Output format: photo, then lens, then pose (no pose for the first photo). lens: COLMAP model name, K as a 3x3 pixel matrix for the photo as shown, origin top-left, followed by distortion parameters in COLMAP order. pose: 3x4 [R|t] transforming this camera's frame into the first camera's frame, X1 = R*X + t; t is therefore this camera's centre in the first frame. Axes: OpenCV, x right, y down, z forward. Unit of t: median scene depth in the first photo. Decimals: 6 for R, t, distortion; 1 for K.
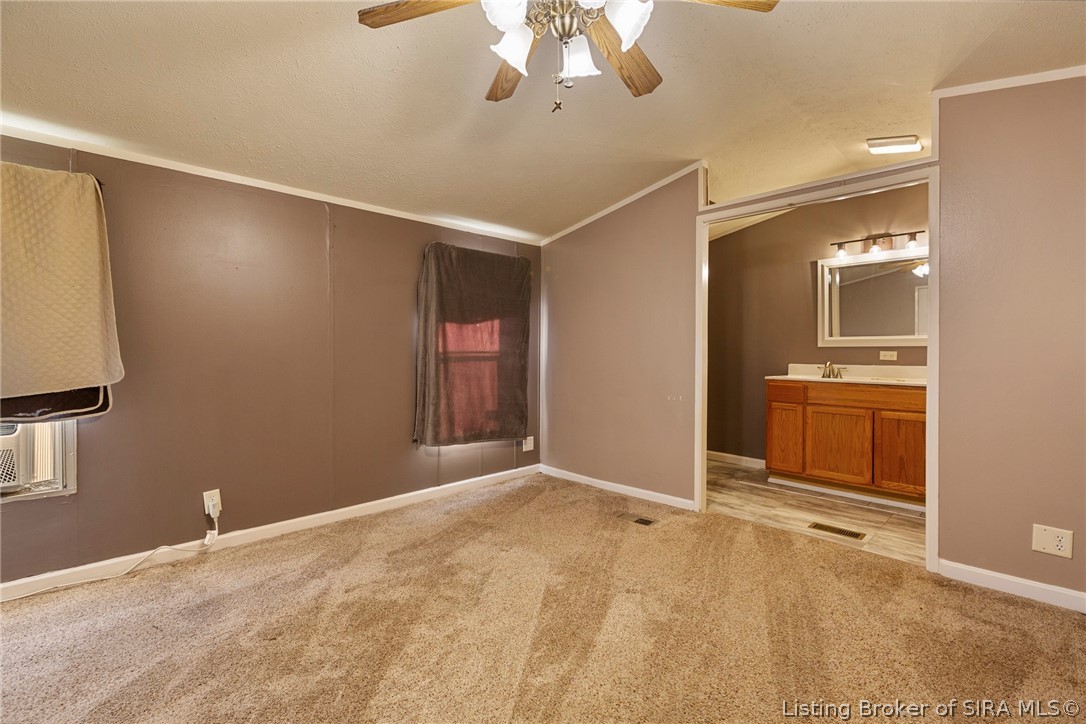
lens RADIAL K [[490.3, 0, 523.6], [0, 490.3, 353.9], [0, 0, 1]] dist [0.005939, -0.003426]
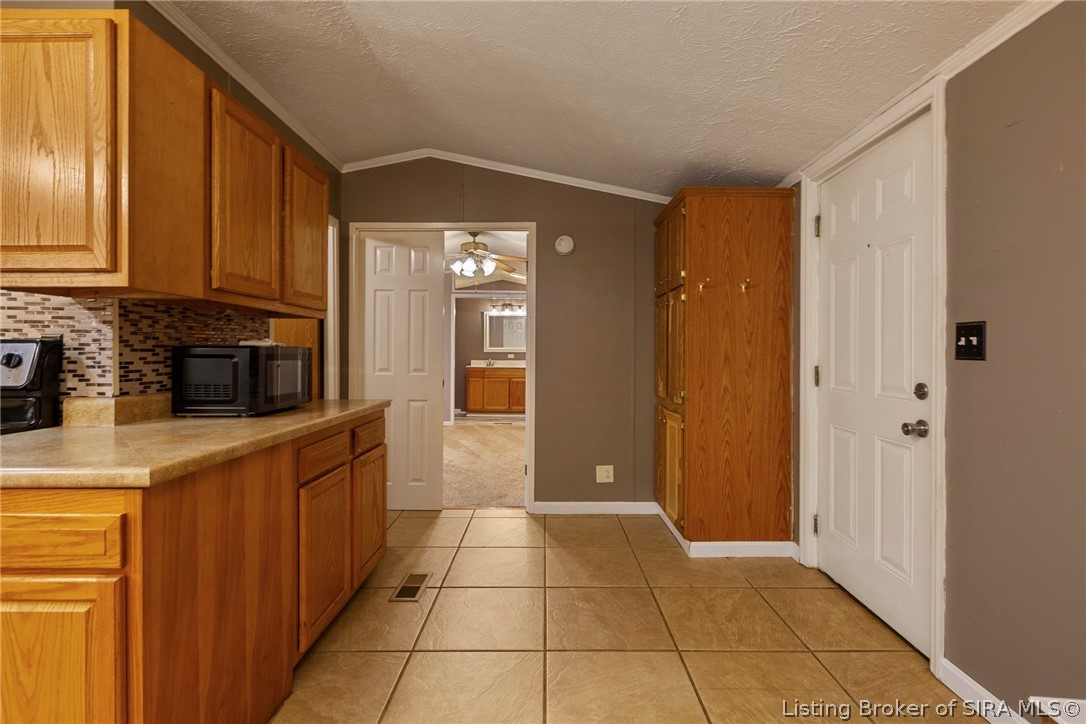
lens RADIAL K [[490.3, 0, 554.1], [0, 490.3, 353.3], [0, 0, 1]] dist [0.005939, -0.003426]
pose [[0.671562, -0.003163, 0.740942, -0.851770], [-0.004796, 0.999951, 0.008615, -0.030766], [-0.740933, -0.009339, 0.671514, -0.724532]]
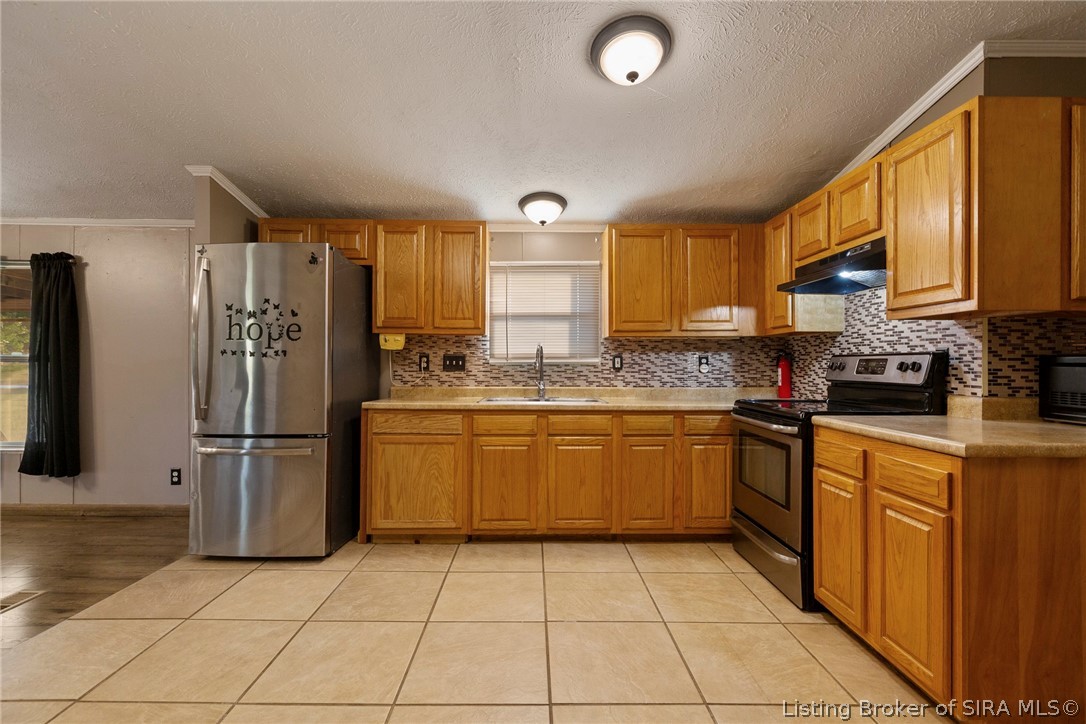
lens RADIAL K [[490.3, 0, 539.2], [0, 490.3, 363.0], [0, 0, 1]] dist [0.005939, -0.003426]
pose [[0.743320, 0.000286, -0.668936, -0.789940], [0.004278, 0.999977, 0.005181, -0.028690], [0.668922, -0.006712, 0.743302, -0.878283]]
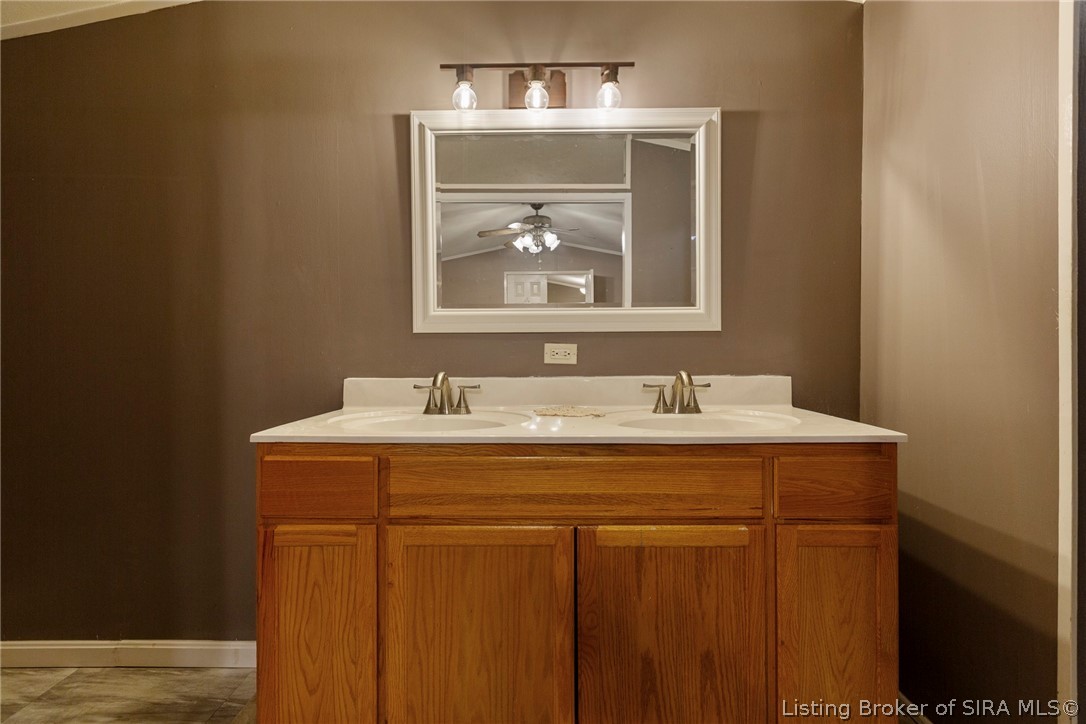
lens RADIAL K [[490.3, 0, 545.8], [0, 490.3, 355.5], [0, 0, 1]] dist [0.005939, -0.003426]
pose [[0.673709, -0.010323, 0.738925, 0.414217], [0.007244, 0.999947, 0.007366, 0.001777], [-0.738961, 0.000390, 0.673748, 0.715278]]
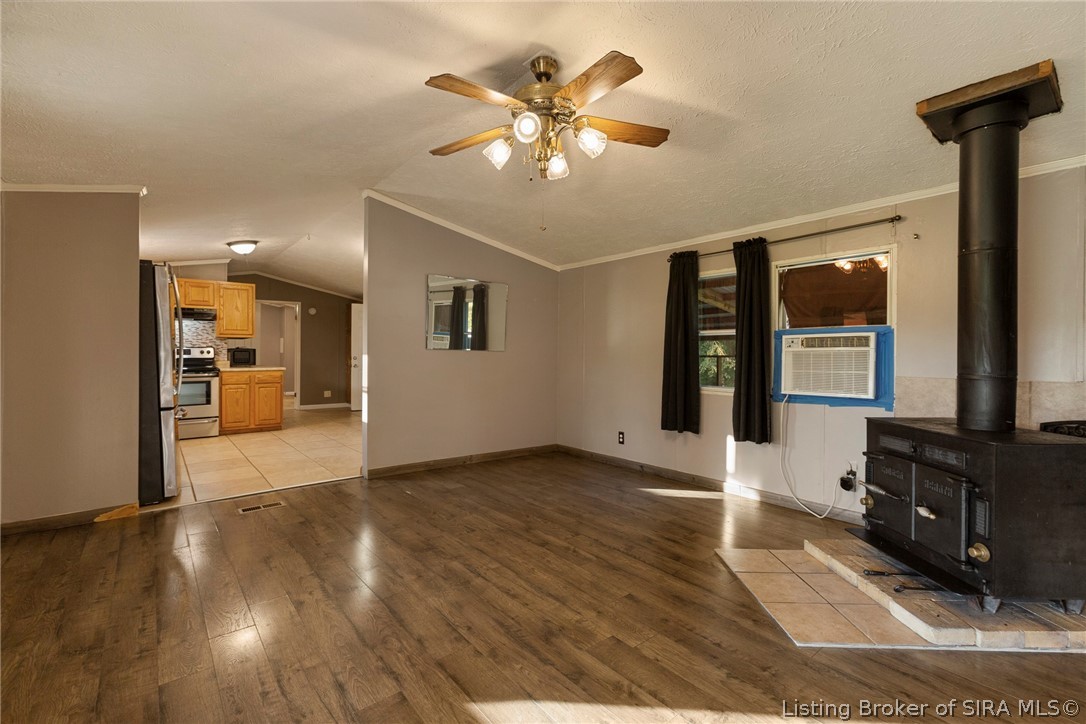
lens RADIAL K [[490.3, 0, 548.9], [0, 490.3, 350.5], [0, 0, 1]] dist [0.005939, -0.003426]
pose [[0.056323, -0.001668, 0.998411, -2.640423], [-0.012244, 0.999922, 0.002361, -0.044463], [-0.998338, -0.012357, 0.056298, -1.490472]]
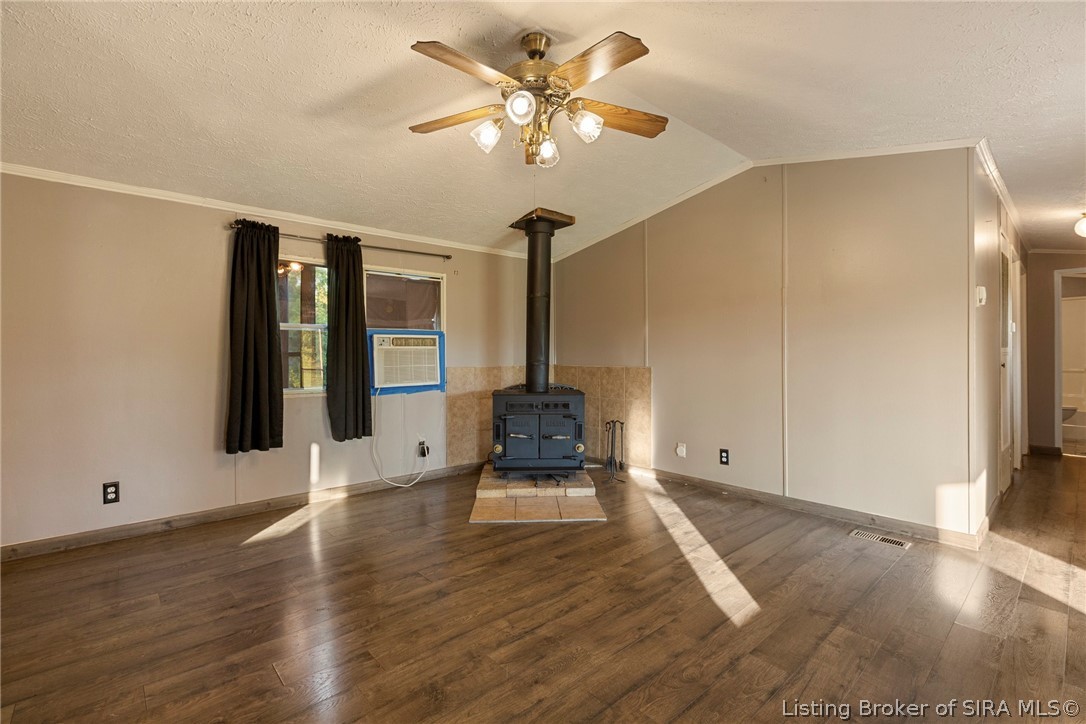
lens RADIAL K [[490.3, 0, 532.2], [0, 490.3, 351.7], [0, 0, 1]] dist [0.005939, -0.003426]
pose [[-0.999883, -0.008963, 0.012399, -1.972279], [-0.009078, 0.999916, -0.009287, -0.033160], [-0.012315, -0.009399, -0.999880, -0.815080]]
